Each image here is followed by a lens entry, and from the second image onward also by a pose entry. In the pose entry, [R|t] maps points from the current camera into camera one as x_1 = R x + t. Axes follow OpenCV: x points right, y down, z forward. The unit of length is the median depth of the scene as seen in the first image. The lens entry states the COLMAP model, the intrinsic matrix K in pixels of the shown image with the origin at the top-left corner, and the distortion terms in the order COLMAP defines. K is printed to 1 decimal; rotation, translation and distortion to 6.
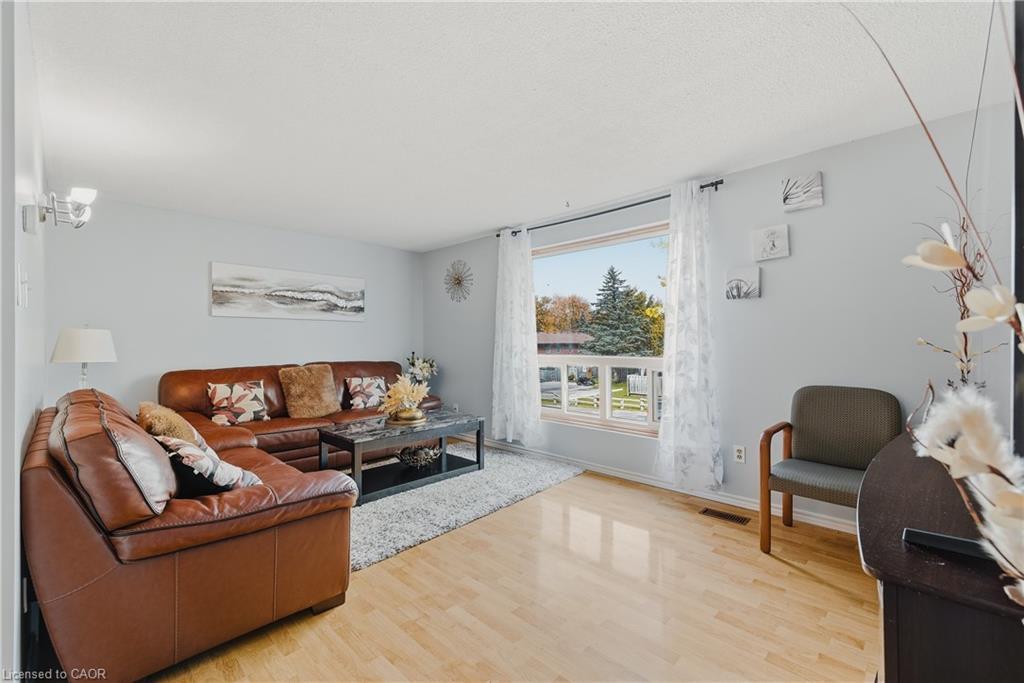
lens RADIAL K [[435.1, 0, 513.8], [0, 435.1, 339.1], [0, 0, 1]] dist [0.001216, -0.000016]
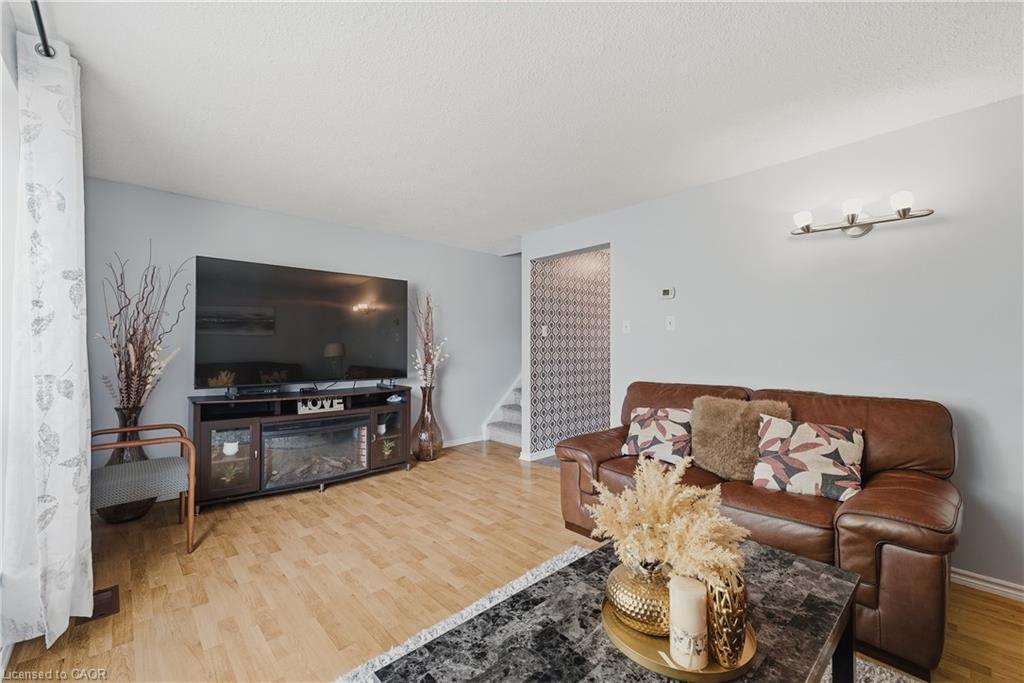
lens RADIAL K [[405.5, 0, 509.8], [0, 405.5, 342.3], [0, 0, 1]] dist [0.000030, 0.000002]
pose [[-0.997674, -0.006547, 0.067856, -0.299711], [-0.006129, 0.999961, 0.006364, -0.024022], [-0.067895, 0.005933, -0.997675, 2.401311]]
